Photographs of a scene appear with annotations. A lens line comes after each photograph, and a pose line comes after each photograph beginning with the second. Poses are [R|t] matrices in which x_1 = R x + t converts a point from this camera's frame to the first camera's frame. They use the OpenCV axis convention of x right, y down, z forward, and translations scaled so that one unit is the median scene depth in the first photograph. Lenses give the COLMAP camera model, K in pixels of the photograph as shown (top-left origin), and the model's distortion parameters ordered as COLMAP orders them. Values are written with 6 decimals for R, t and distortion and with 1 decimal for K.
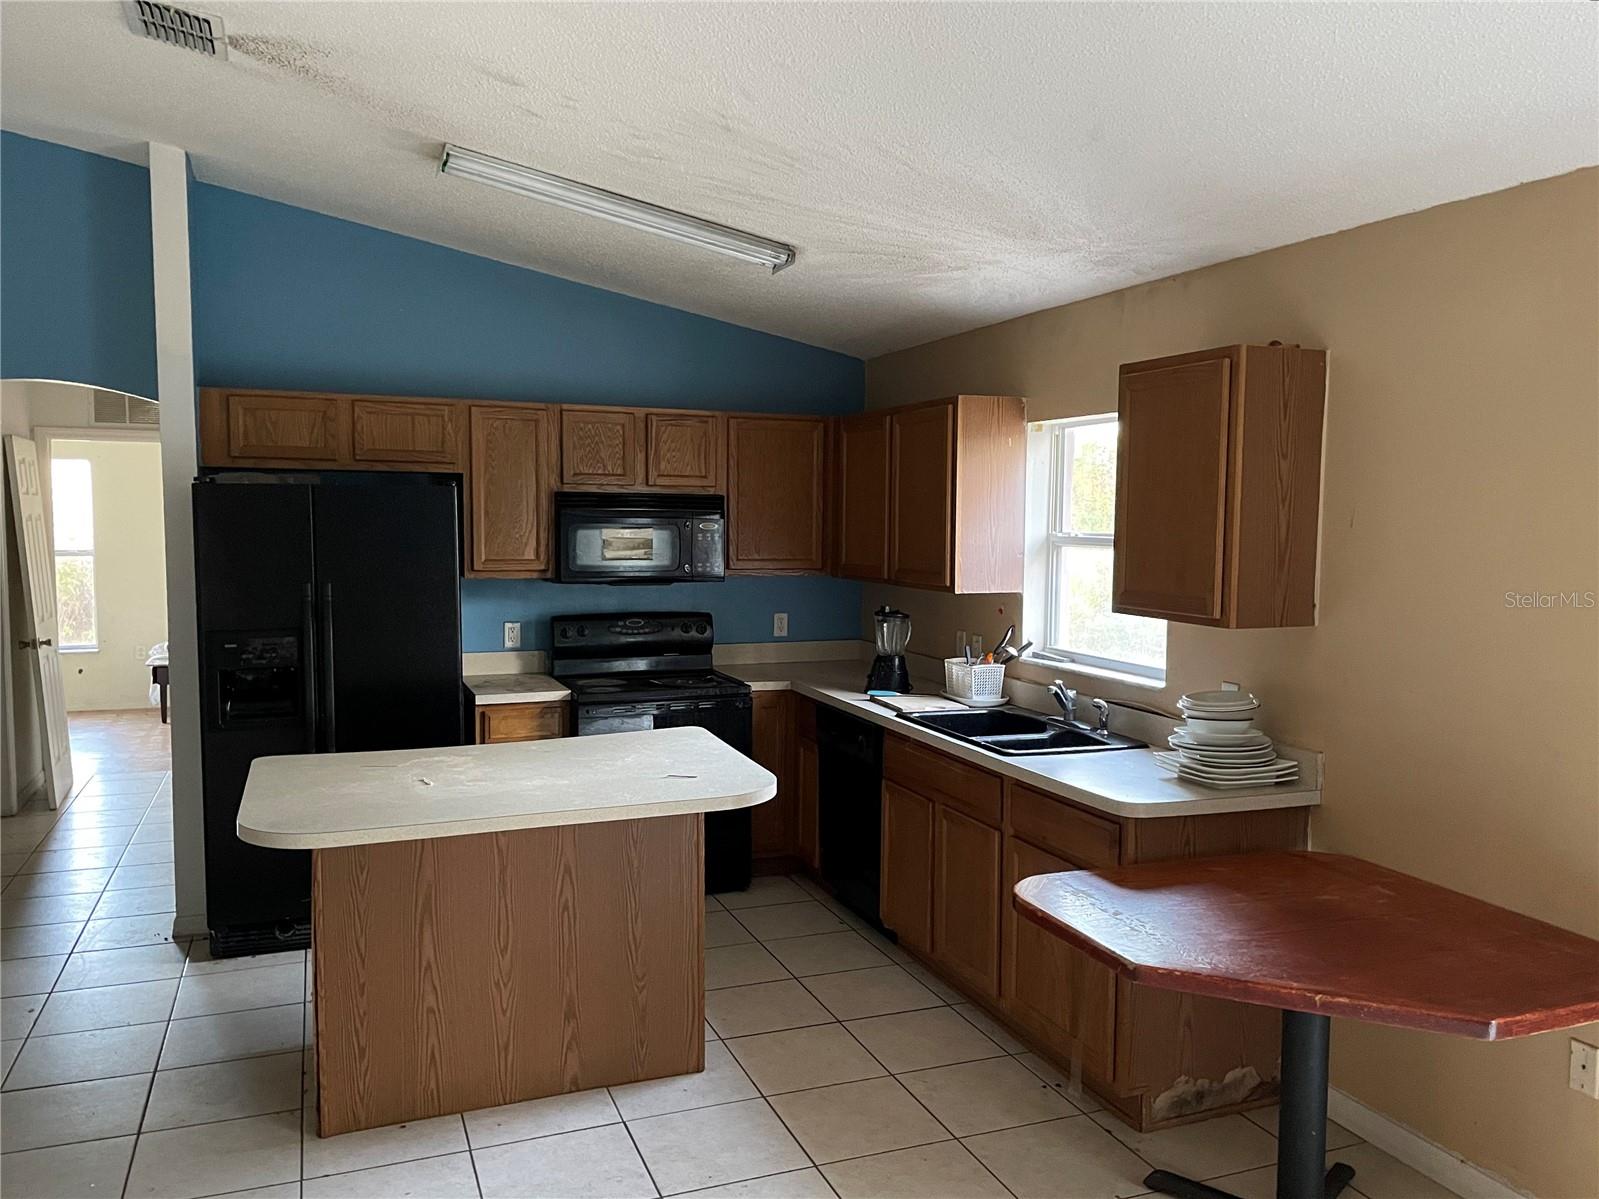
lens RADIAL K [[1230.7, 0, 812.6], [0, 1230.7, 589.3], [0, 0, 1]] dist [0.062164, -0.060368]
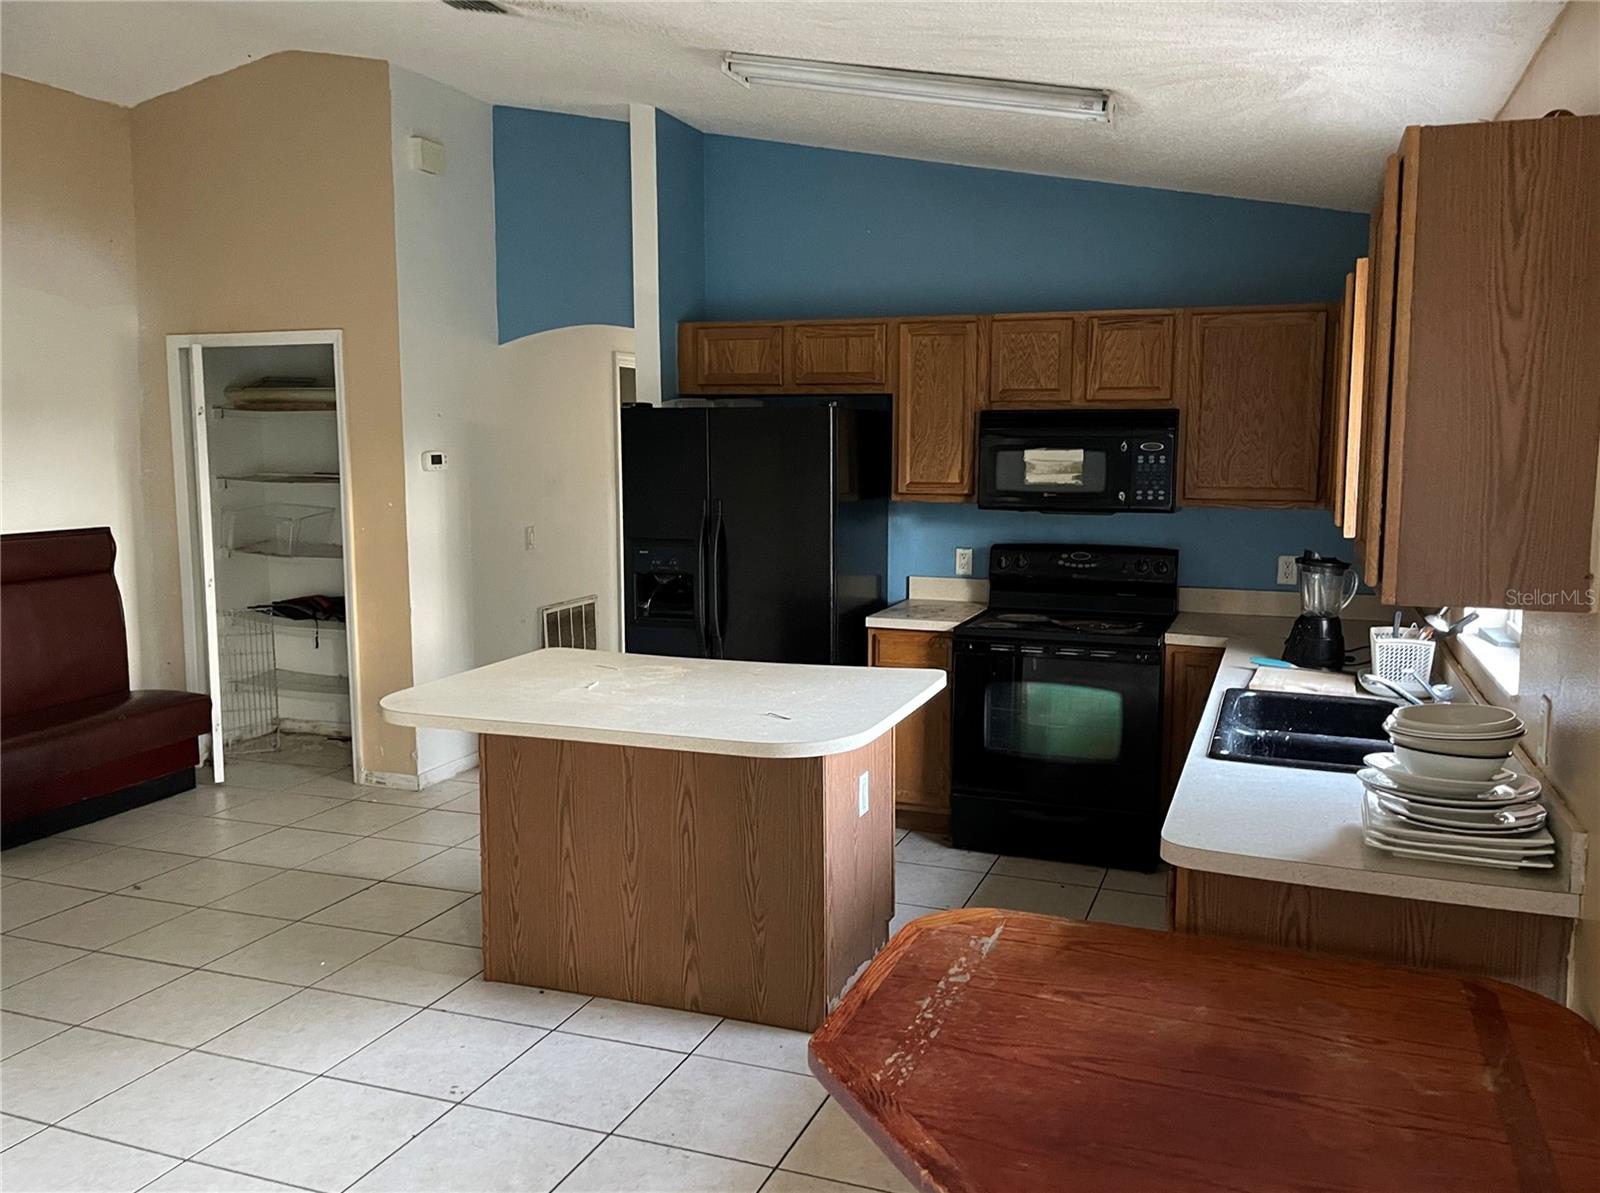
lens RADIAL K [[1231.5, 0, 810.7], [0, 1231.5, 603.7], [0, 0, 1]] dist [0.062164, -0.060368]
pose [[0.746295, 0.082460, -0.660488, 0.334816], [-0.037503, 0.995929, 0.081964, -0.005075], [0.664558, -0.036399, 0.746349, 0.217490]]
